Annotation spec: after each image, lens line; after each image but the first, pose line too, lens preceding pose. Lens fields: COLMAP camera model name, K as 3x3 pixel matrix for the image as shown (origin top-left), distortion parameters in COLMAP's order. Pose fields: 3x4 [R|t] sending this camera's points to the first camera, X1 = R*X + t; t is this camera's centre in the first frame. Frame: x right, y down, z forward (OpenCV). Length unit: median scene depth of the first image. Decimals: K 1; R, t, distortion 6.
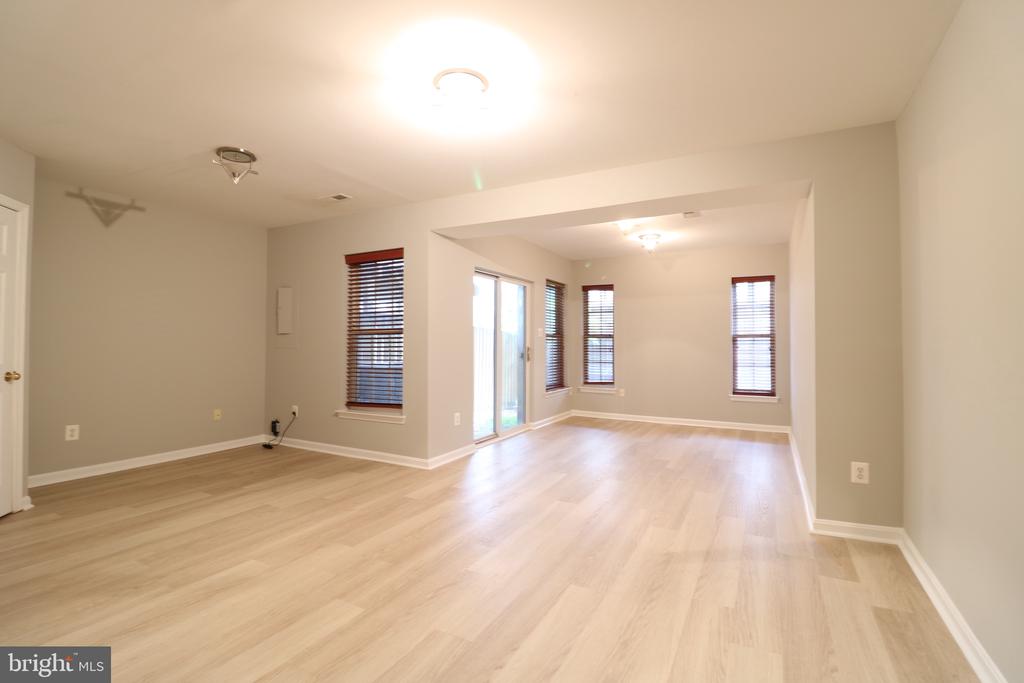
lens RADIAL K [[472.8, 0, 511.5], [0, 472.8, 336.2], [0, 0, 1]] dist [-0.005217, -0.009758]
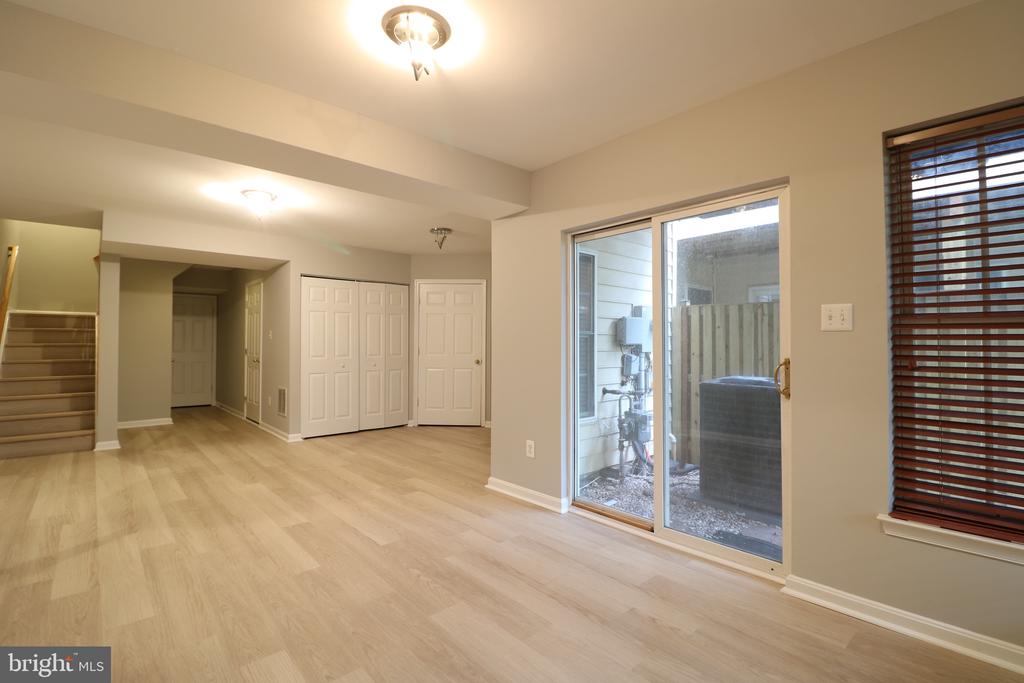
lens RADIAL K [[472.8, 0, 512.6], [0, 472.8, 334.0], [0, 0, 1]] dist [-0.005217, -0.009758]
pose [[-0.340501, -0.025616, -0.939895, 1.151310], [0.012029, 0.999428, -0.031597, 0.036967], [0.940167, -0.022065, -0.339998, 2.370161]]
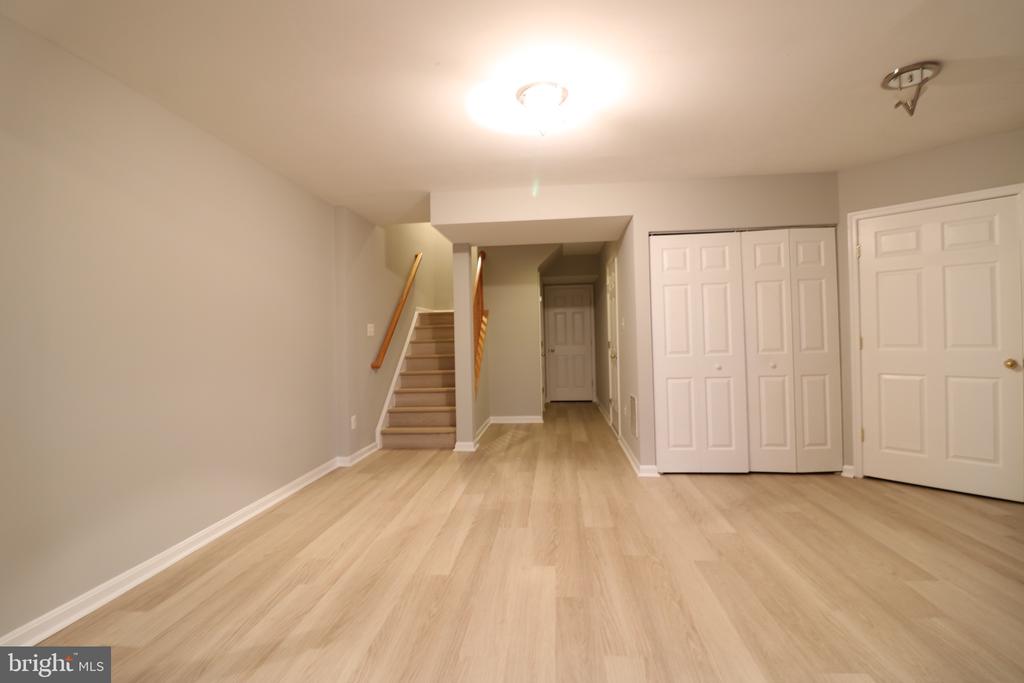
lens RADIAL K [[472.8, 0, 512.7], [0, 472.8, 333.0], [0, 0, 1]] dist [-0.005217, -0.009758]
pose [[-0.920910, 0.013395, -0.389545, 0.363358], [0.025486, 0.999340, -0.025887, 0.024857], [0.388941, -0.033768, -0.920644, 1.872452]]
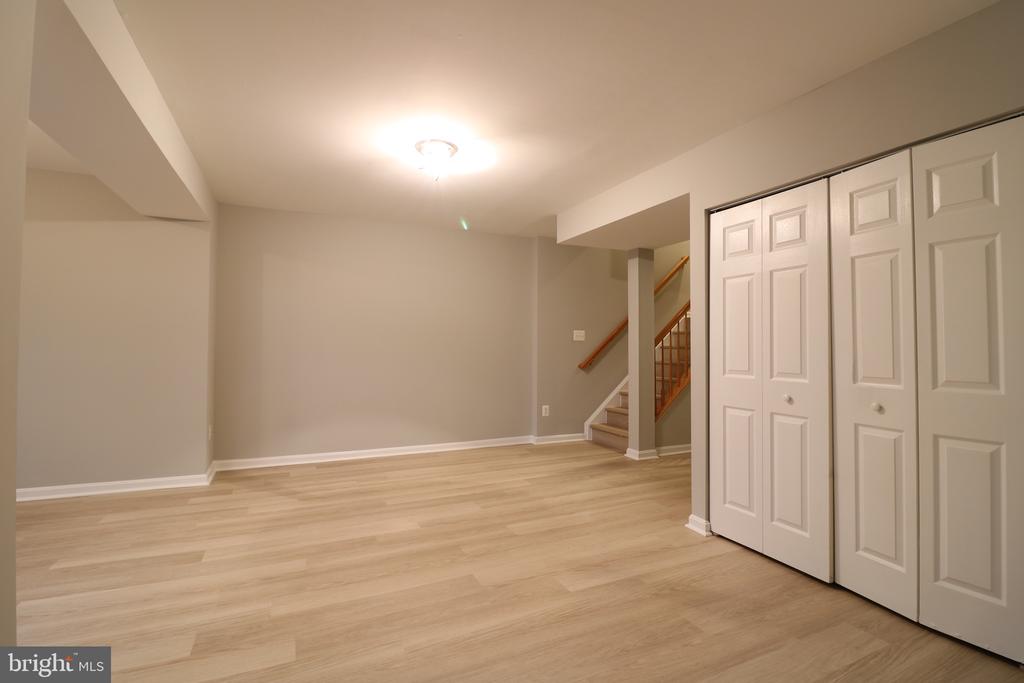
lens RADIAL K [[472.8, 0, 513.0], [0, 472.8, 333.5], [0, 0, 1]] dist [-0.005217, -0.009758]
pose [[-0.801832, 0.006641, 0.597513, -1.024453], [-0.016855, 0.999289, -0.033725, 0.019131], [-0.597312, -0.037113, -0.801150, 1.843525]]
